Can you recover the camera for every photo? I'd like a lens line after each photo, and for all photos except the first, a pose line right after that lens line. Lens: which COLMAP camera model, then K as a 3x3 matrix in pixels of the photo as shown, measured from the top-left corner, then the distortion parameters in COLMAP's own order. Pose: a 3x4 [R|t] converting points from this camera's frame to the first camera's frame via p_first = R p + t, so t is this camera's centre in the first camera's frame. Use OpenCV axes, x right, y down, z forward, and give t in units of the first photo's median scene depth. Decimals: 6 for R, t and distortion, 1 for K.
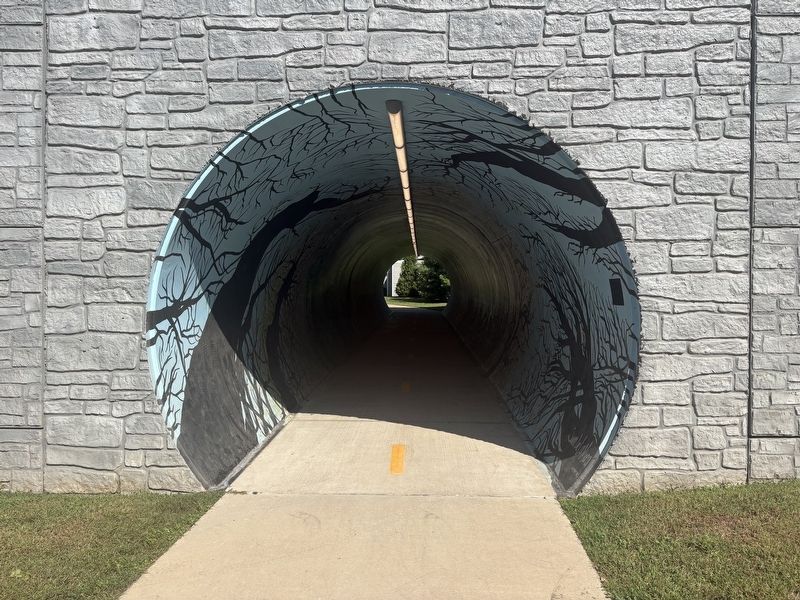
lens RADIAL K [[607.9, 0, 399.9], [0, 607.9, 299.5], [0, 0, 1]] dist [0.000650, -0.000084]
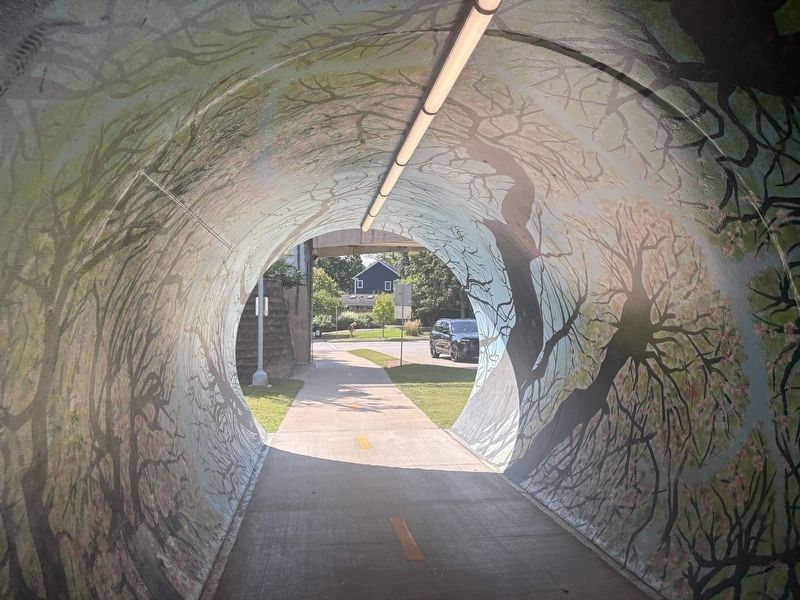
lens RADIAL K [[607.9, 0, 400.4], [0, 607.9, 299.7], [0, 0, 1]] dist [0.000650, -0.000084]
pose [[-0.986326, -0.017872, -0.163832, 0.144690], [-0.015693, 0.999771, -0.014582, -0.064089], [0.164055, -0.011811, -0.986380, 2.241535]]
